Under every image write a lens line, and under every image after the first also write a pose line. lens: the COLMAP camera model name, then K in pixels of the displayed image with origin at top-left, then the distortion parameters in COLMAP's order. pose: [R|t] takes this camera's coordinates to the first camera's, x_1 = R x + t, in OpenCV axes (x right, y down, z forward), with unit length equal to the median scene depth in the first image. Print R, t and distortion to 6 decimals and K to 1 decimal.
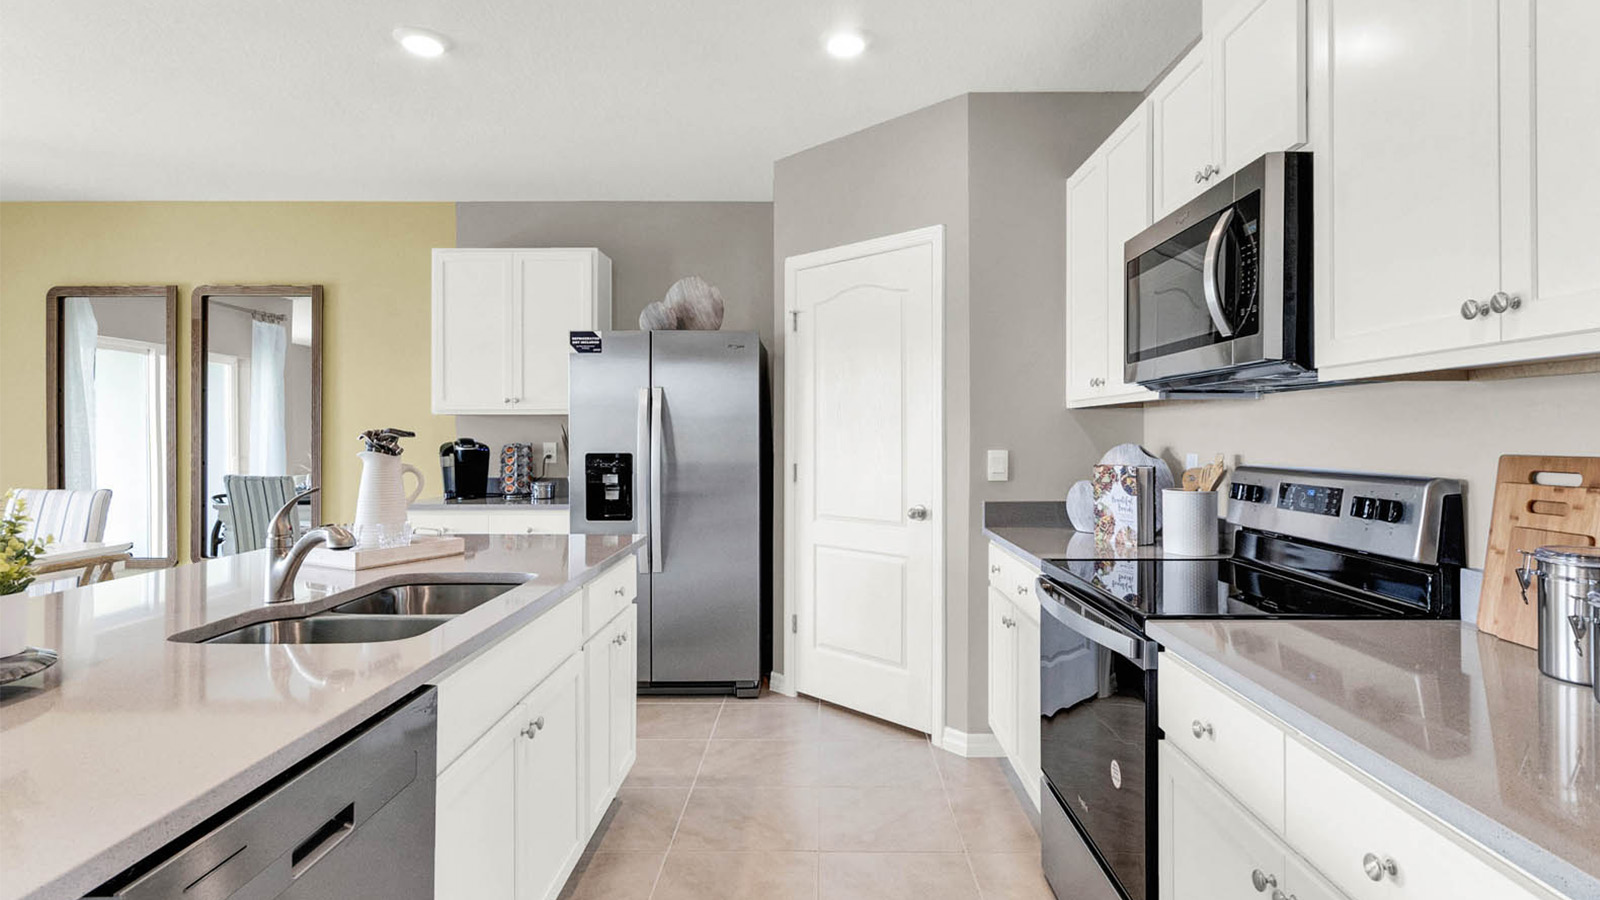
lens RADIAL K [[818.9, 0, 820.0], [0, 818.9, 428.4], [0, 0, 1]] dist [0.002637, 0.000910]
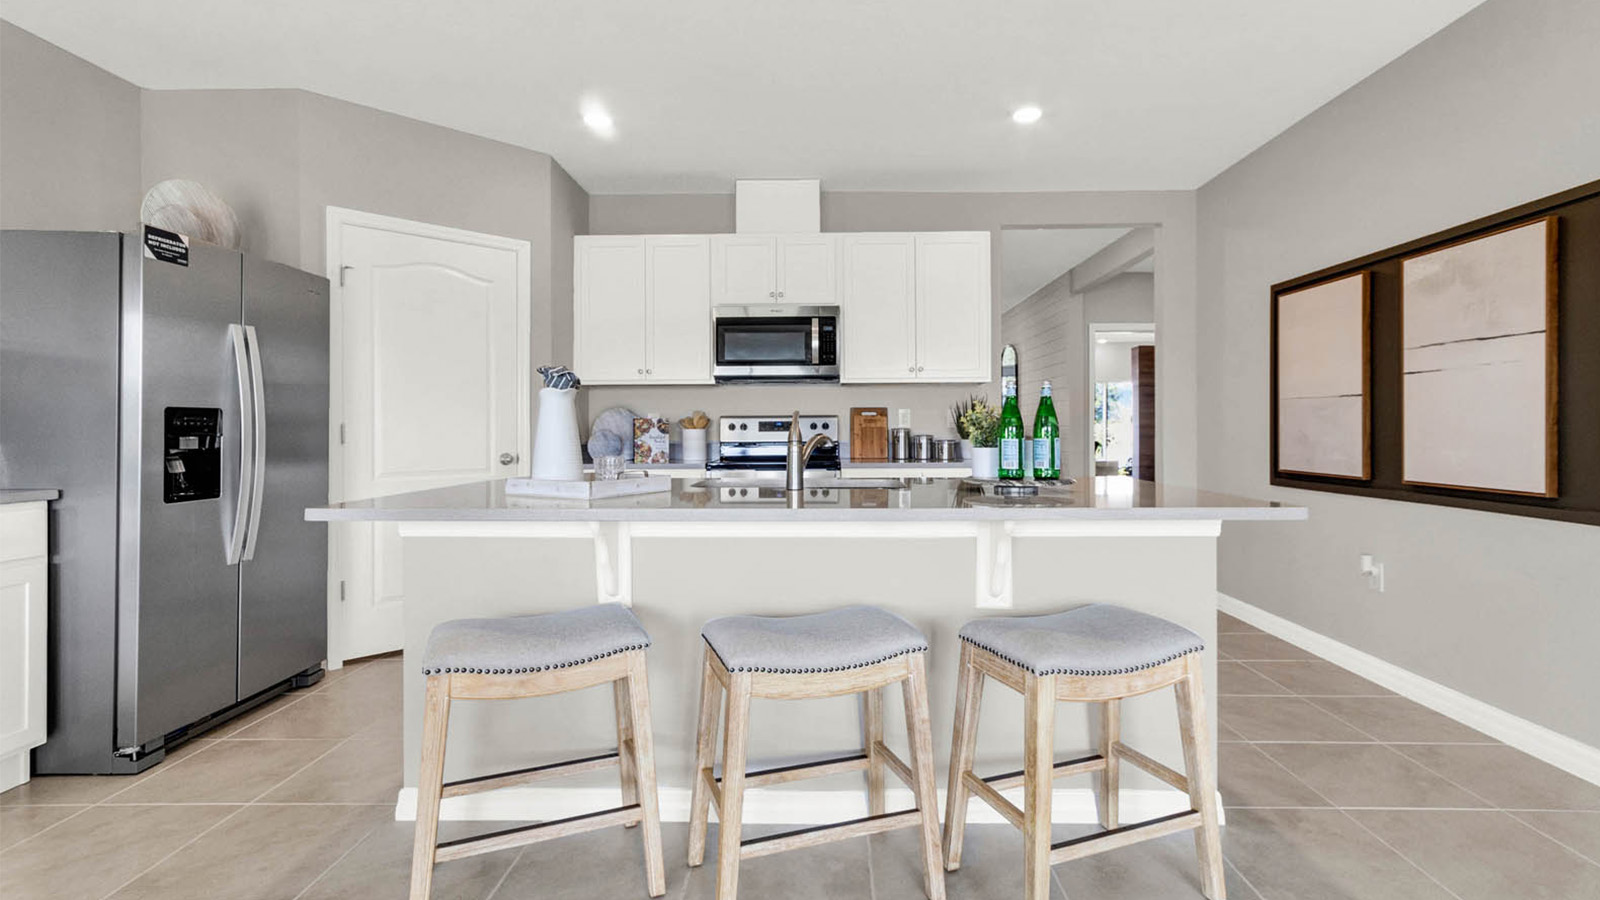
lens RADIAL K [[750.3, 0, 817.8], [0, 750.3, 424.4], [0, 0, 1]] dist [0.004016, 0.004194]
pose [[0.011894, 0.006274, 0.999910, -0.917865], [-0.002152, 0.999978, -0.006249, 0.048601], [-0.999927, -0.002077, 0.011907, 0.438786]]
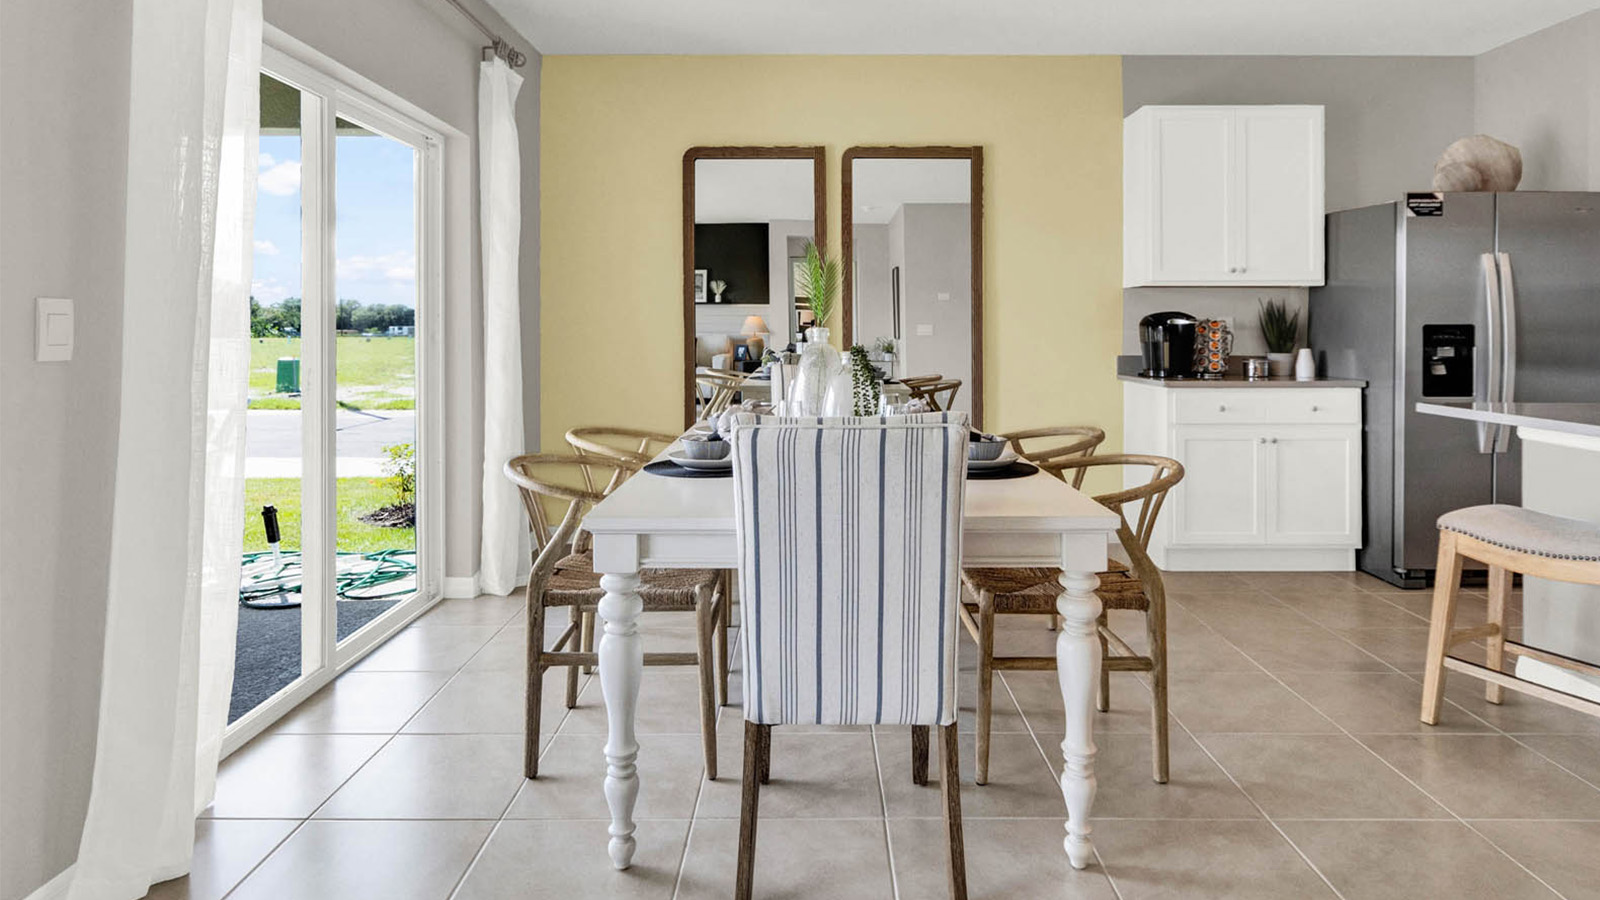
lens RADIAL K [[904.4, 0, 821.2], [0, 904.4, 326.7], [0, 0, 1]] dist [0.008541, -0.001059]
pose [[0.999923, 0.000567, 0.012390, -0.981557], [-0.000636, 0.999984, 0.005569, 0.027906], [-0.012387, -0.005577, 0.999908, -0.021715]]
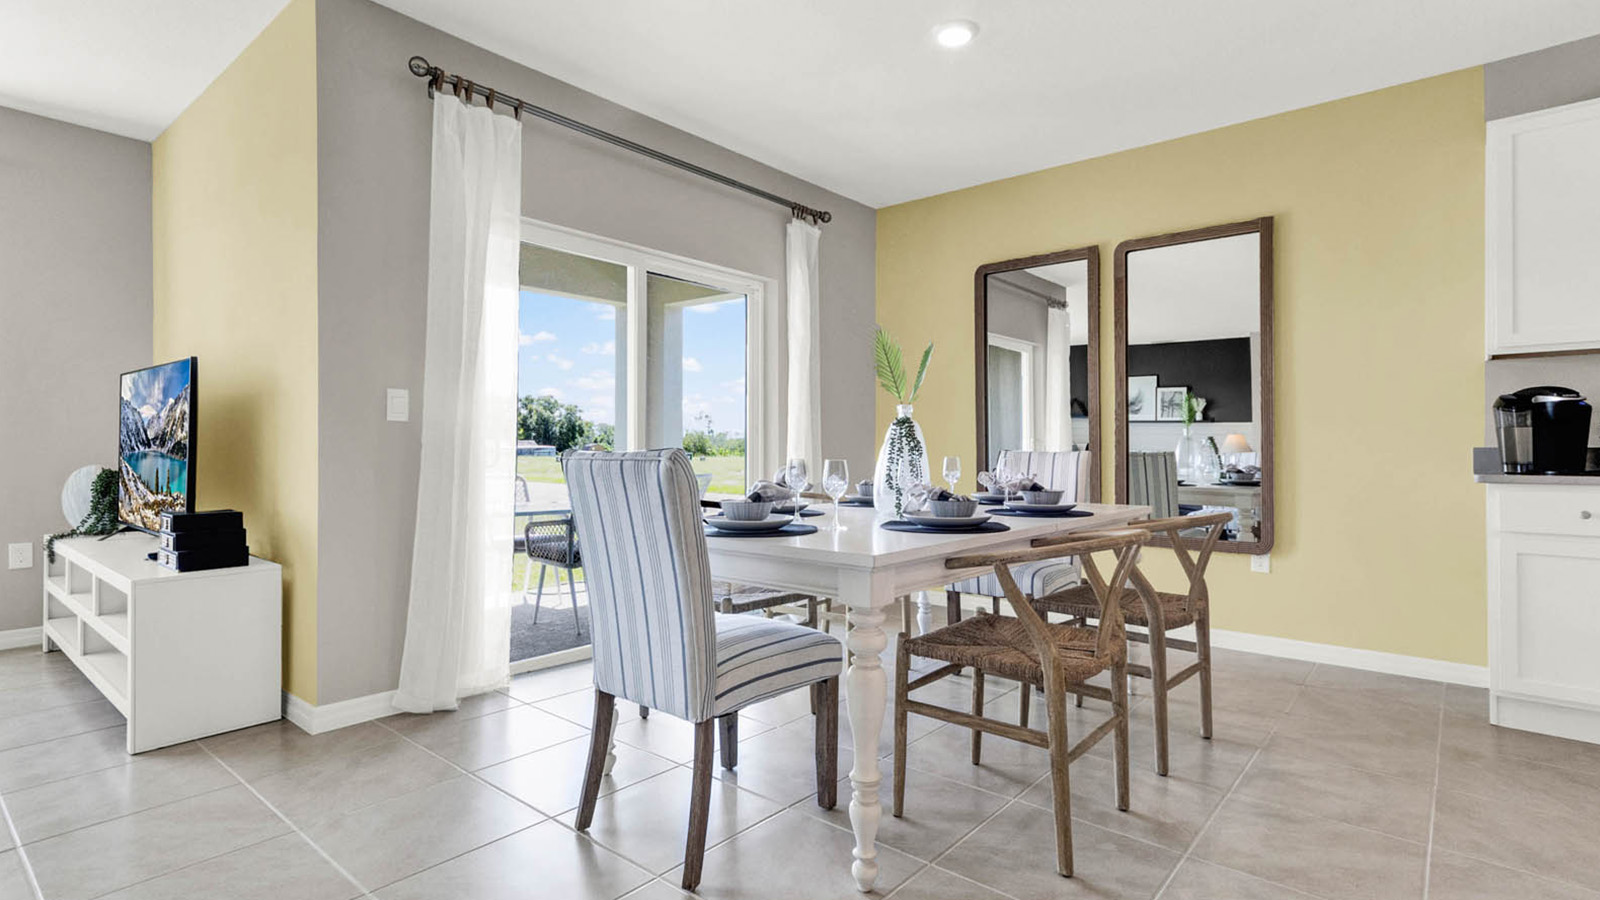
lens RADIAL K [[781.0, 0, 813.0], [0, 781.0, 448.3], [0, 0, 1]] dist [0.003464, 0.003509]
pose [[0.778265, -0.001128, -0.627935, -0.579585], [-0.000621, 0.999997, -0.002566, 0.077314], [0.627935, 0.002387, 0.778262, 0.111661]]
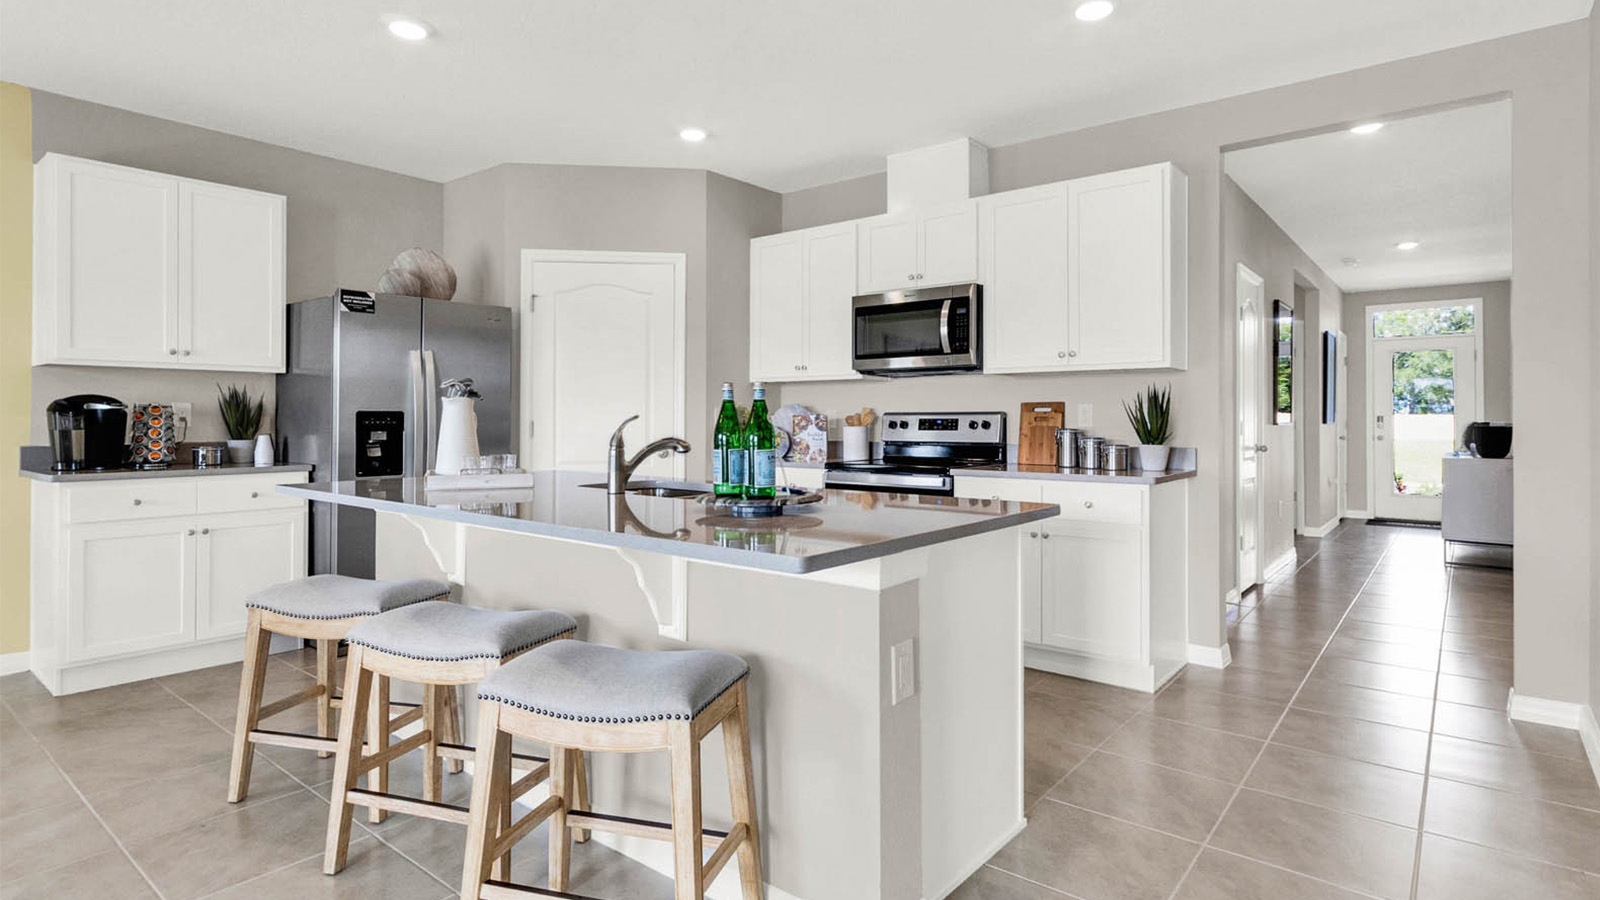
lens RADIAL K [[818.9, 0, 816.4], [0, 818.9, 417.2], [0, 0, 1]] dist [0.002637, 0.000910]
pose [[0.620684, 0.002897, 0.784055, -0.729750], [-0.006314, 0.999979, 0.001303, 0.033474], [-0.784035, -0.005759, 0.620690, -0.080395]]
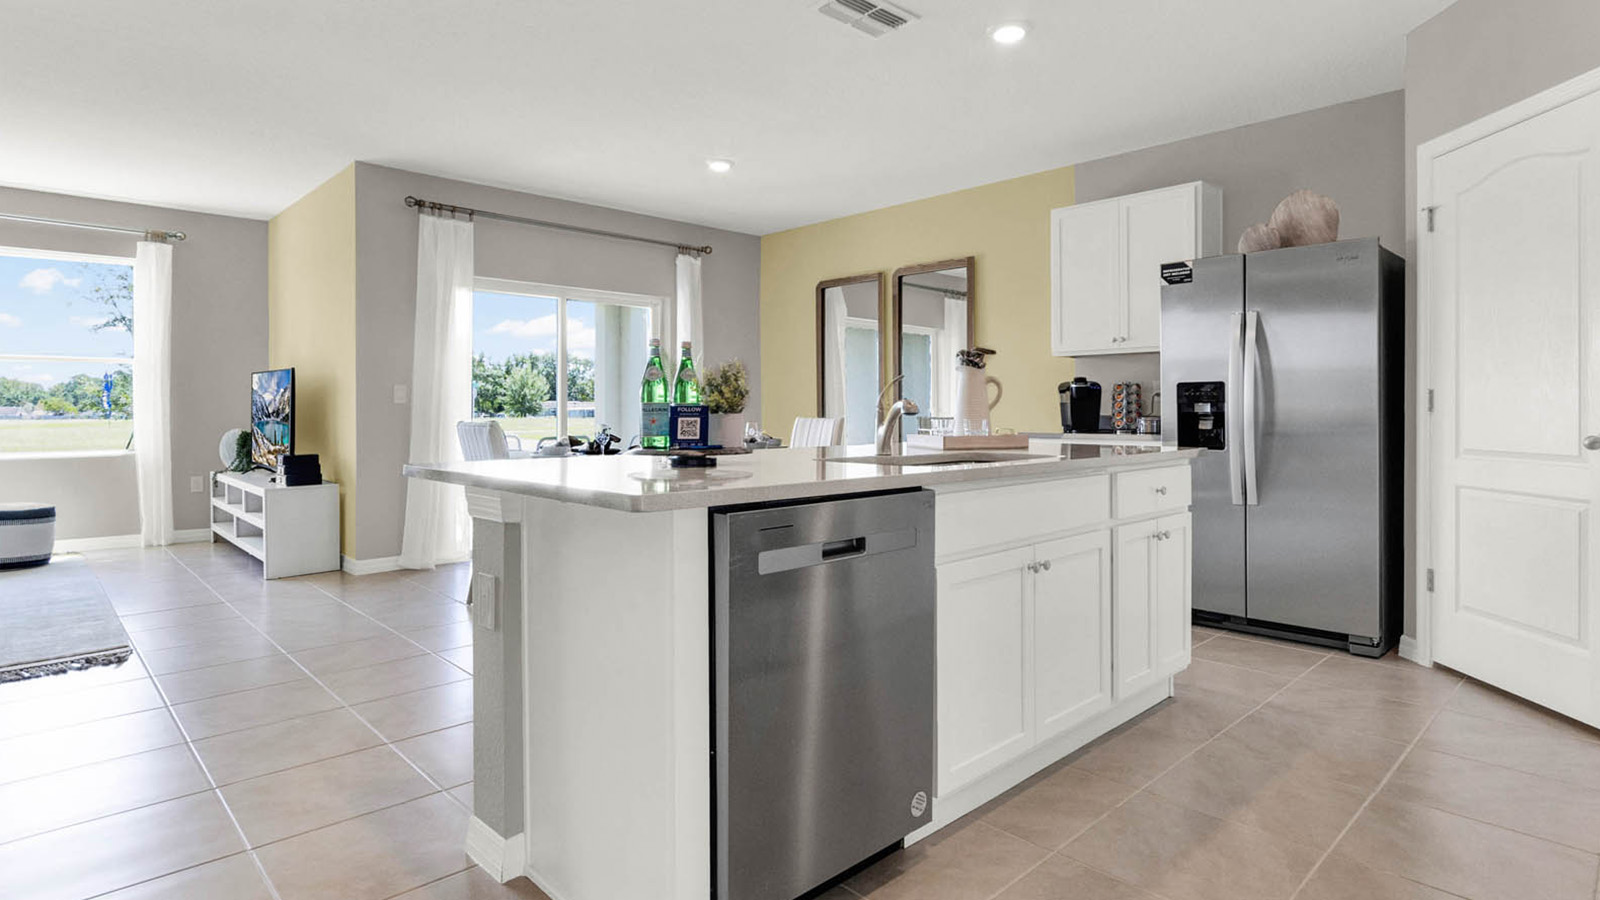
lens RADIAL K [[837.6, 0, 820.2], [0, 837.6, 410.9], [0, 0, 1]] dist [0.004068, -0.000576]
pose [[0.705023, 0.000004, -0.709184, 0.140306], [0.004903, 0.999976, 0.004880, 0.058365], [0.709167, -0.006917, 0.705007, -0.049470]]
